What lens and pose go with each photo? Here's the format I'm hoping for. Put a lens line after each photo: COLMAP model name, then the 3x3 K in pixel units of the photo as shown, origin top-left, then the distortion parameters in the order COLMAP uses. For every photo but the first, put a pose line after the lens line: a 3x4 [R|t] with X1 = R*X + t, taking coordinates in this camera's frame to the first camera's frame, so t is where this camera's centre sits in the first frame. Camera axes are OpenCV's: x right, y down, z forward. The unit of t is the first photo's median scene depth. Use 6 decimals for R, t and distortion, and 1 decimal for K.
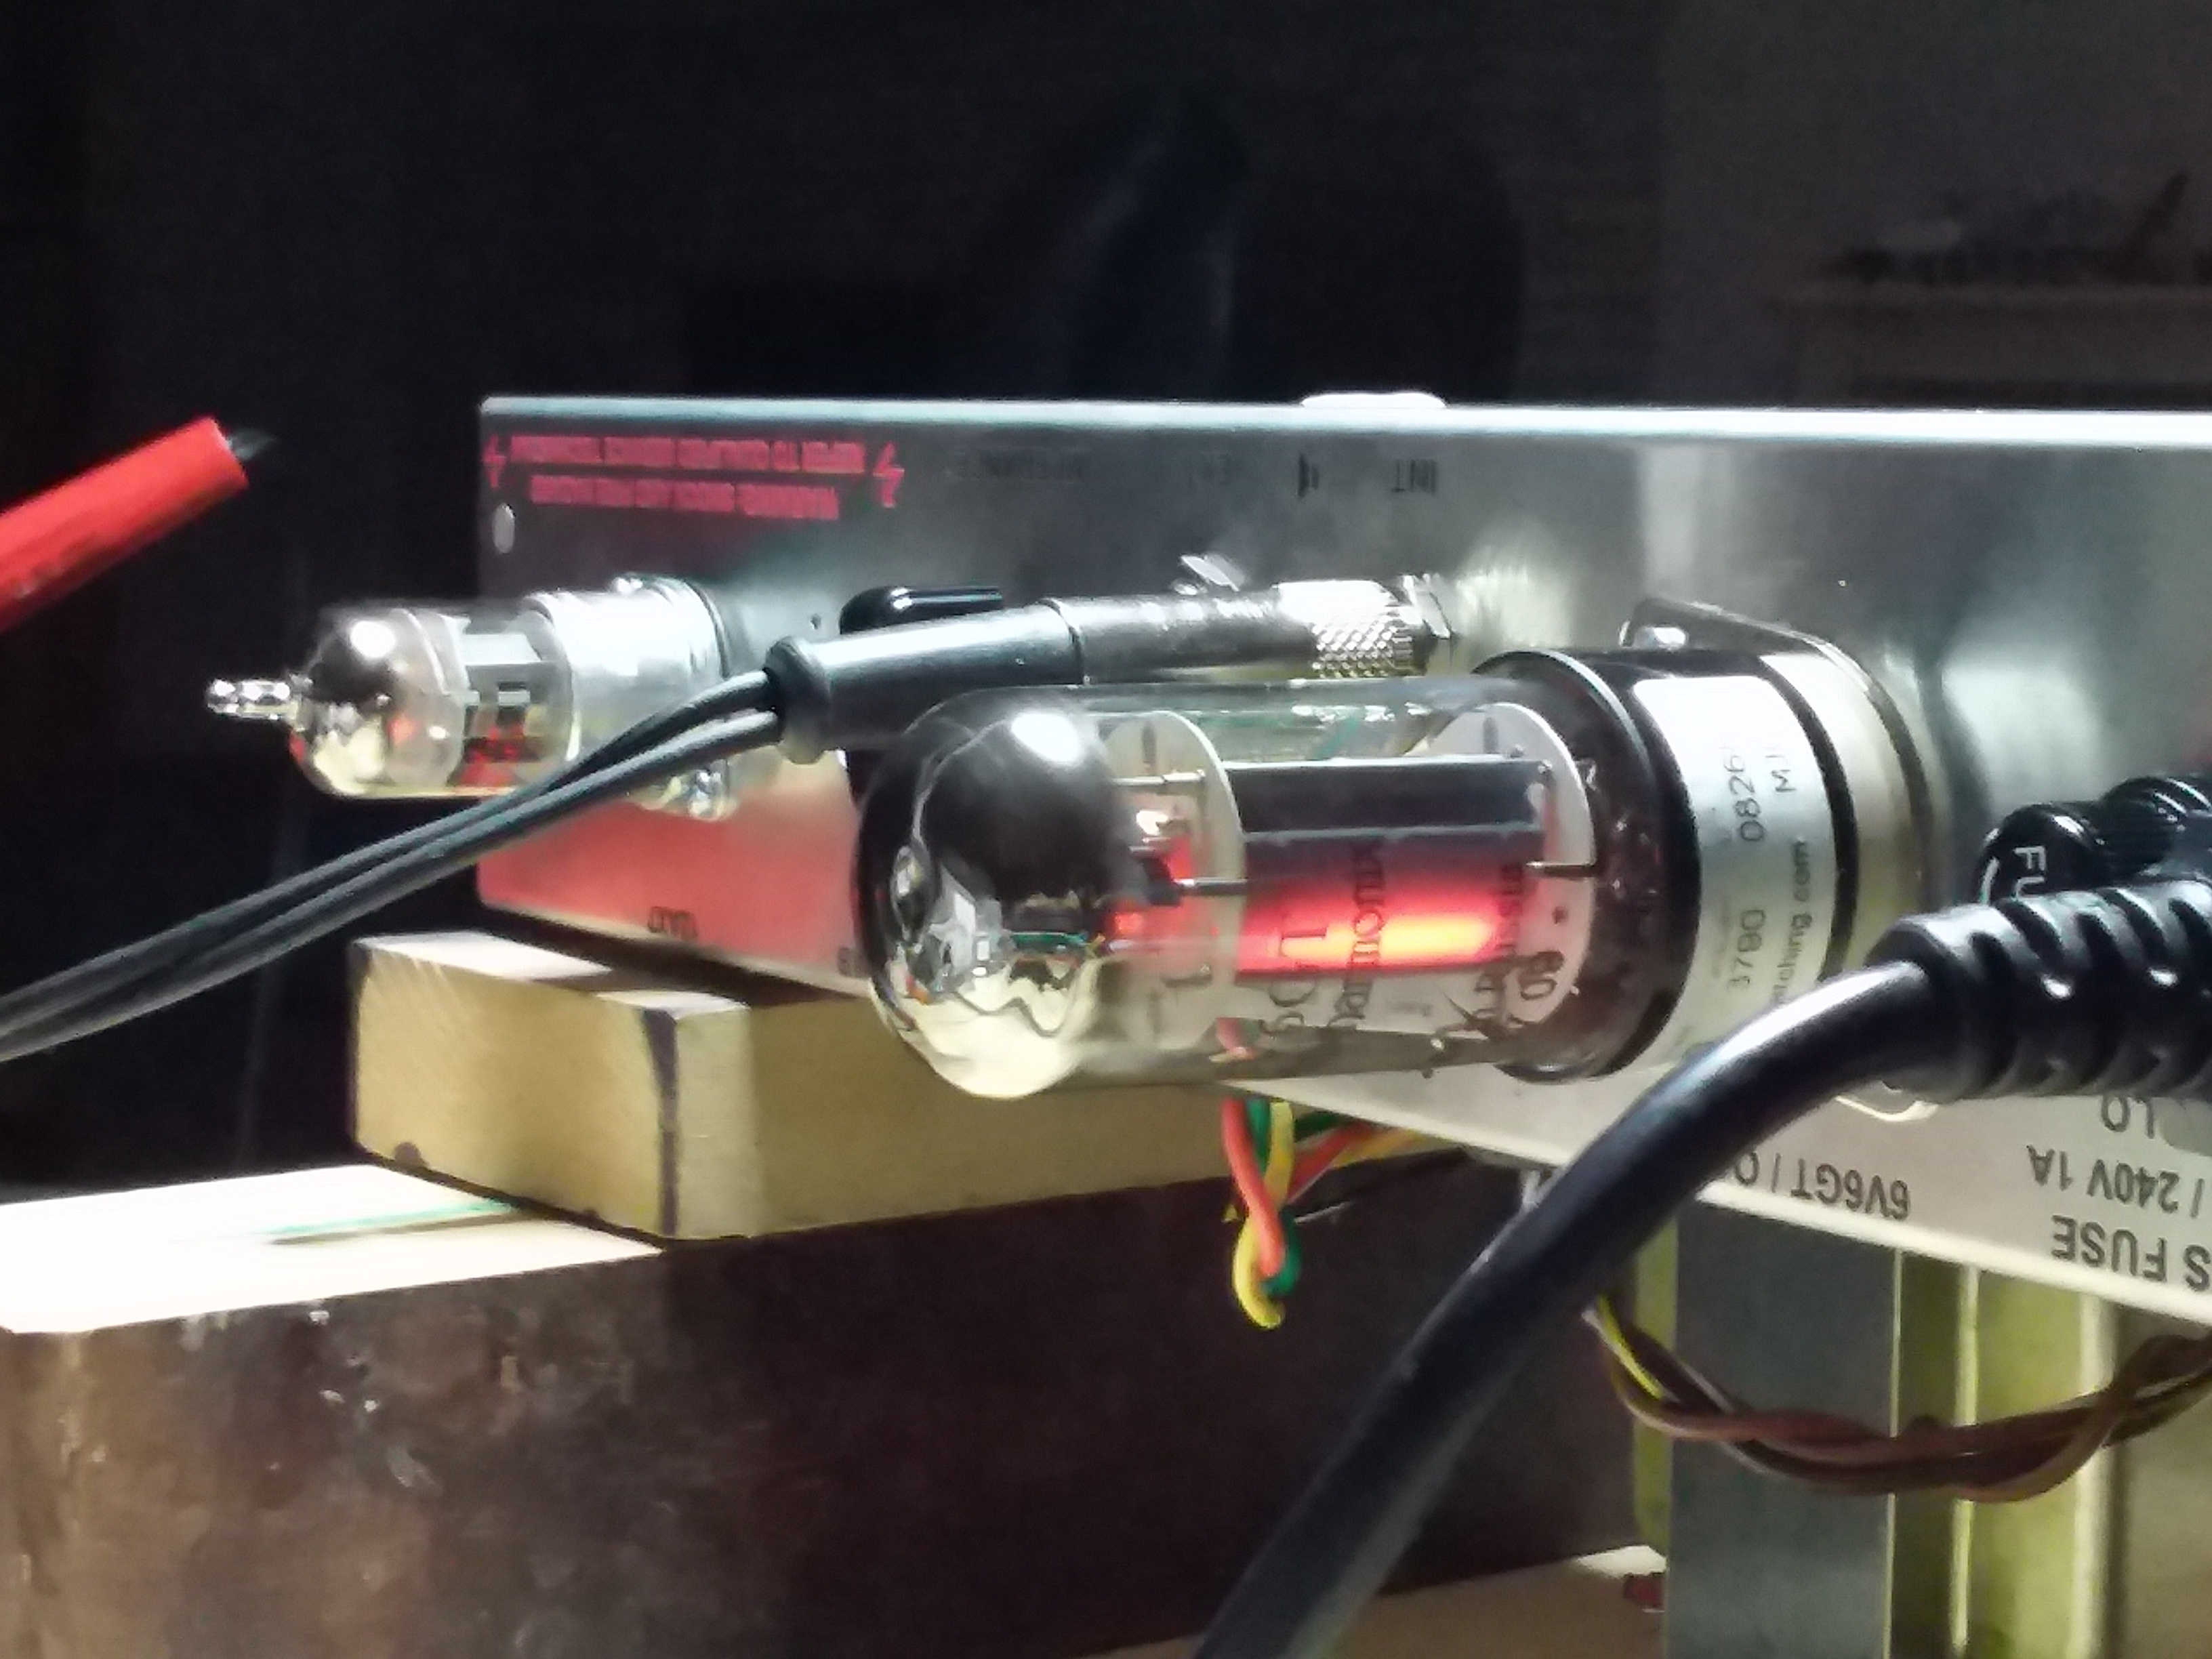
lens RADIAL K [[4450.6, 0, 1106.5], [0, 4450.6, 769.1], [0, 0, 1]] dist [0.083632, 0.427070]
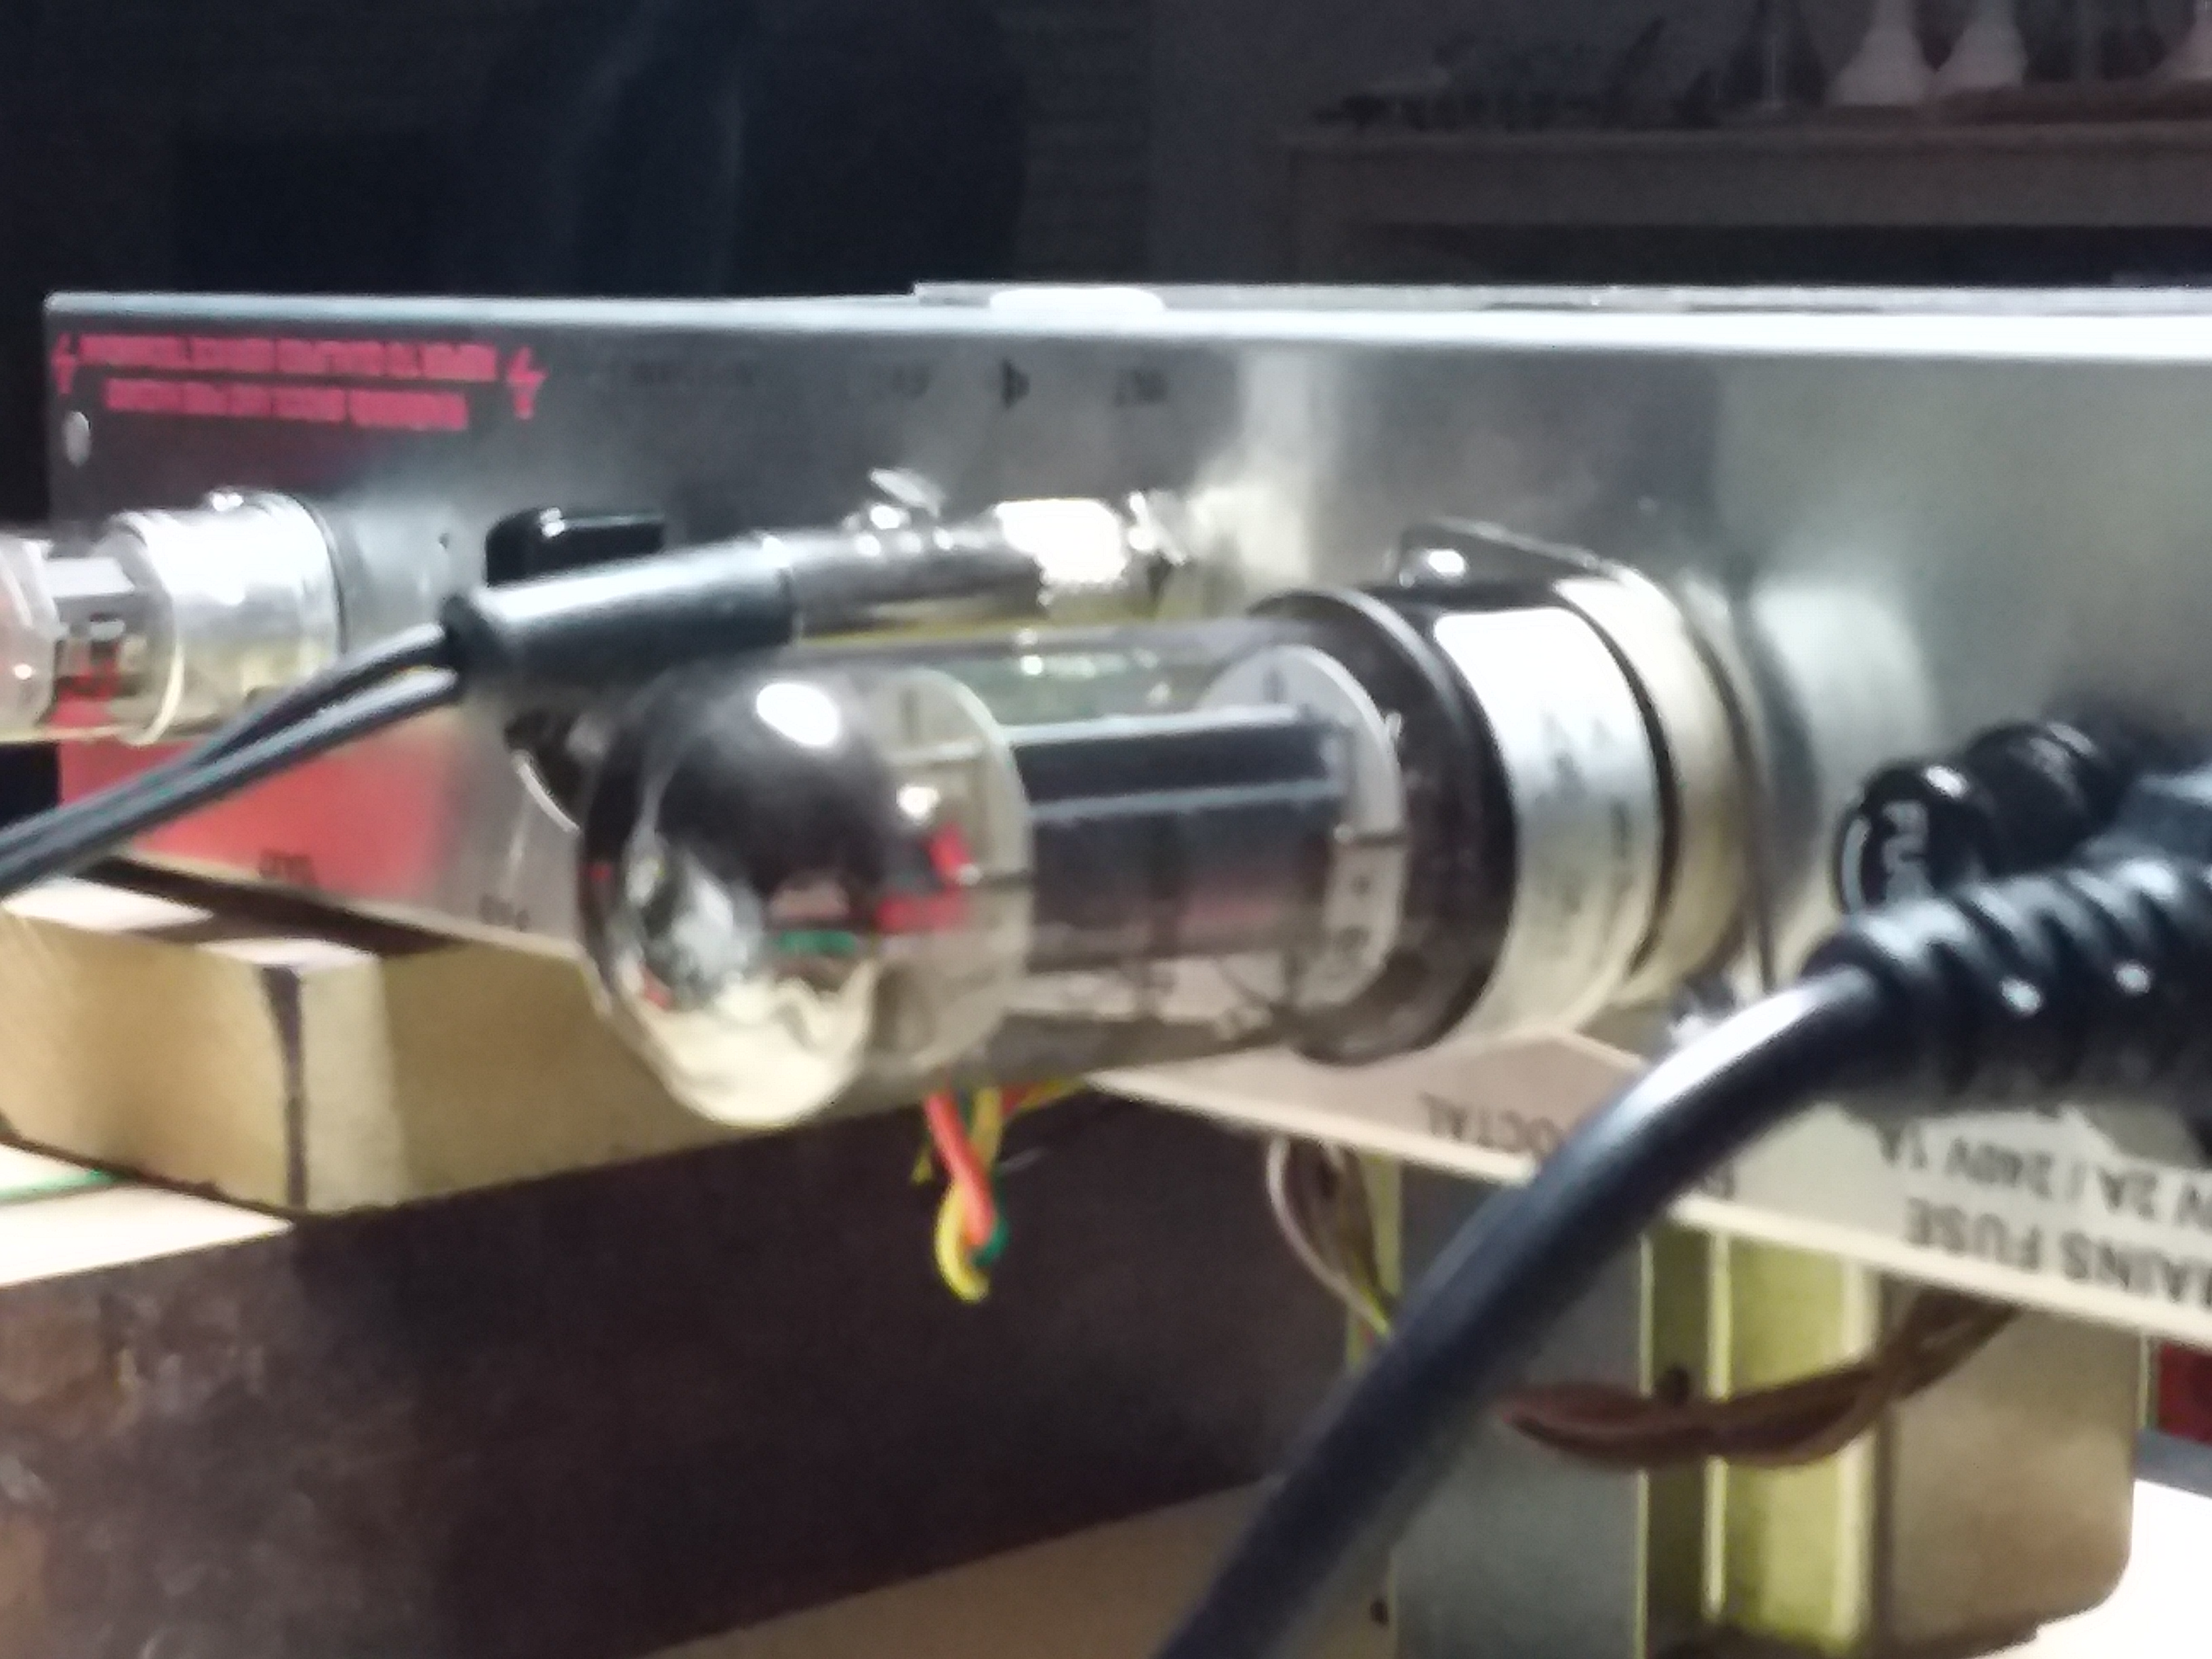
lens RADIAL K [[4371.0, 0, 1104.8], [0, 4371.0, 772.8], [0, 0, 1]] dist [0.070700, 0.399799]
pose [[0.993440, -0.028772, 0.110676, -0.034644], [0.024657, 0.998959, 0.038377, -0.018531], [-0.111665, -0.035396, 0.993115, 0.095898]]
